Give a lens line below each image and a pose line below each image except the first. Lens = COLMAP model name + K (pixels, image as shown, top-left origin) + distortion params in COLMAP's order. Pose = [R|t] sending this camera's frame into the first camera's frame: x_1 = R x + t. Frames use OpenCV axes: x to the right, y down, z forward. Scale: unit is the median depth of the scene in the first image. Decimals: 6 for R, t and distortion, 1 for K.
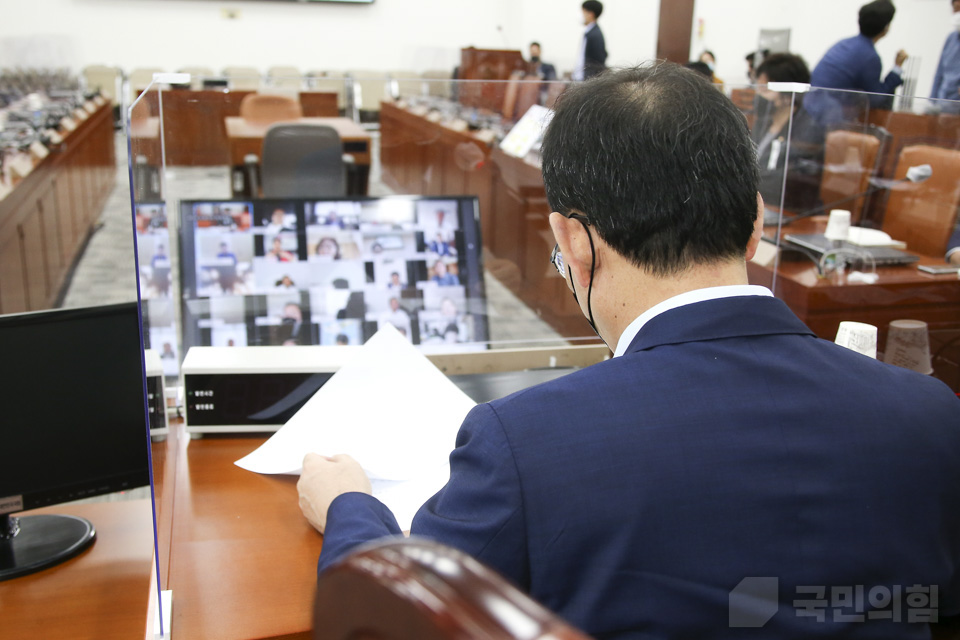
lens RADIAL K [[1061.4, 0, 480.1], [0, 1061.4, 319.5], [0, 0, 1]] dist [-0.017087, 0.000000]
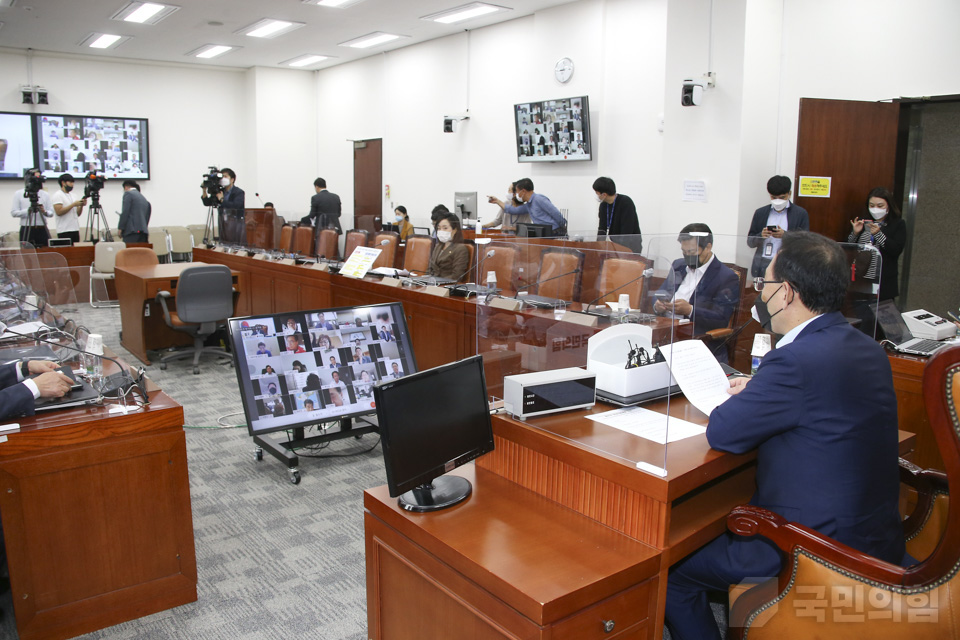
lens RADIAL K [[763.3, 0, 479.7], [0, 763.3, 320.3], [0, 0, 1]] dist [-0.004546, 0.000003]
pose [[0.919162, -0.084206, 0.384773, -0.348449], [0.120579, 0.990136, -0.071355, 0.008217], [-0.374969, 0.111983, 0.920249, -0.112334]]
